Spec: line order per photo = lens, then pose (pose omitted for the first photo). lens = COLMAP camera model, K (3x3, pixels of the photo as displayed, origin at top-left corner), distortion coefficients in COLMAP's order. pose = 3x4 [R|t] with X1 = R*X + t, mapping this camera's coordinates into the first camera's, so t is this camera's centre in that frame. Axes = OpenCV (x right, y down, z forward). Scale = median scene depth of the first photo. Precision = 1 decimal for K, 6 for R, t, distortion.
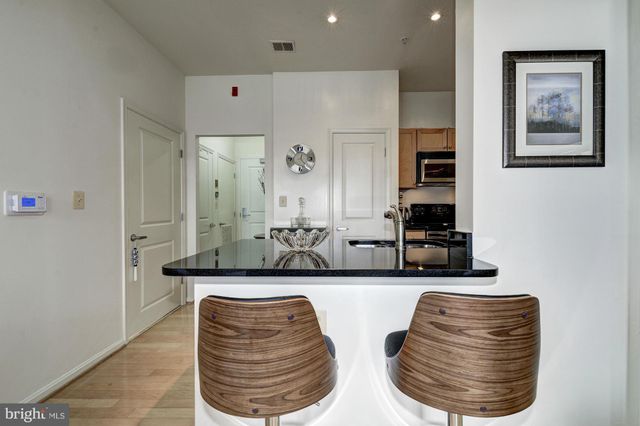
lens RADIAL K [[274.8, 0, 321.5], [0, 274.8, 210.2], [0, 0, 1]] dist [-0.001088, -0.000006]
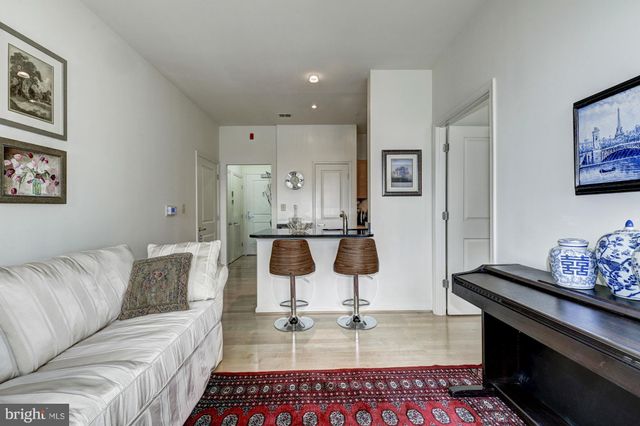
lens RADIAL K [[274.8, 0, 320.6], [0, 274.8, 211.2], [0, 0, 1]] dist [-0.001088, -0.000006]
pose [[0.998523, -0.001889, 0.054307, -0.024589], [0.002169, 0.999985, -0.005099, -0.005553], [-0.054296, 0.005209, 0.998511, -1.079684]]
